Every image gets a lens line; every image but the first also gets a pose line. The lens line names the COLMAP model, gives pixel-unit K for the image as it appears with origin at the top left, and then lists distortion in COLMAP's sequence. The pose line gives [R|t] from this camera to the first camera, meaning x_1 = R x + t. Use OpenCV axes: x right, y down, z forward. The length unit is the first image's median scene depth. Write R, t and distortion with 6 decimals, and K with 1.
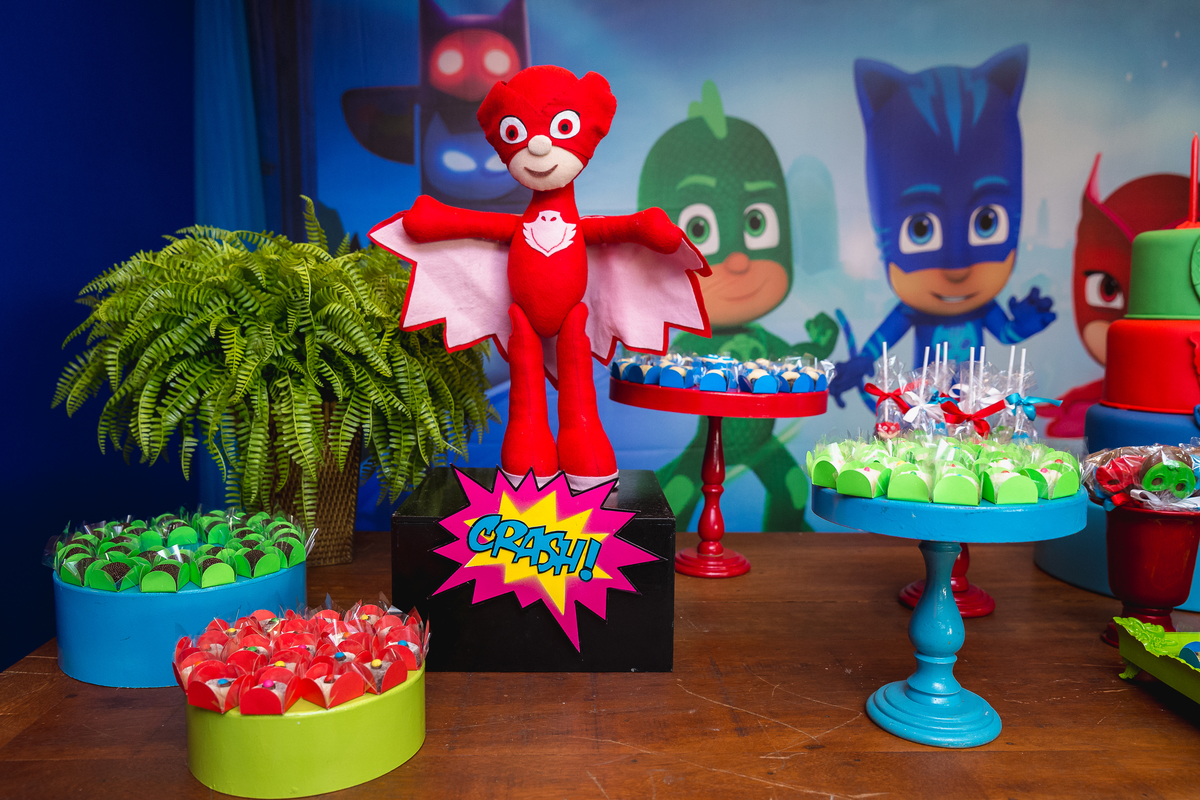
lens RADIAL K [[958.9, 0, 591.4], [0, 958.9, 404.8], [0, 0, 1]] dist [0.006688, 0.013882]
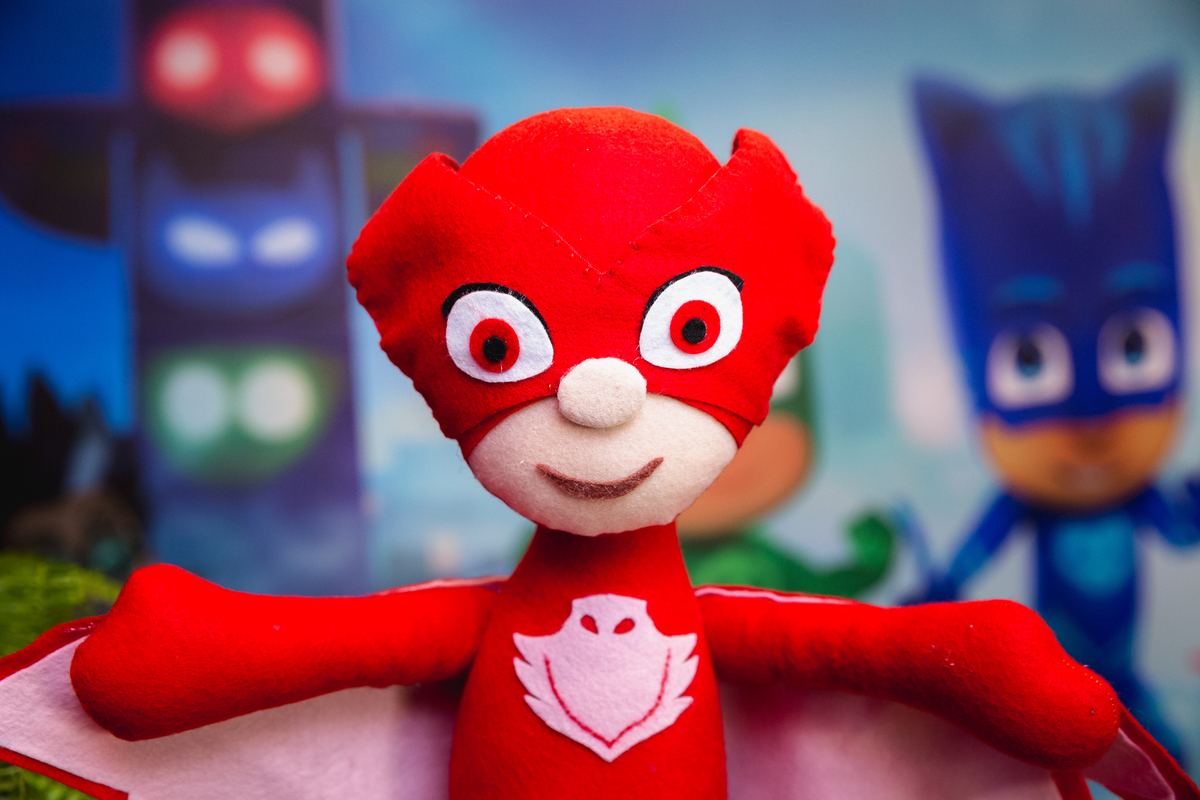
lens RADIAL K [[1436.9, 0, 604.6], [0, 1436.9, 398.2], [0, 0, 1]] dist [0.018181, 0.000000]
pose [[0.989146, -0.012746, 0.146385, -0.036162], [0.029262, 0.993363, -0.111236, -0.071954], [-0.143996, 0.114312, 0.982954, 0.192953]]
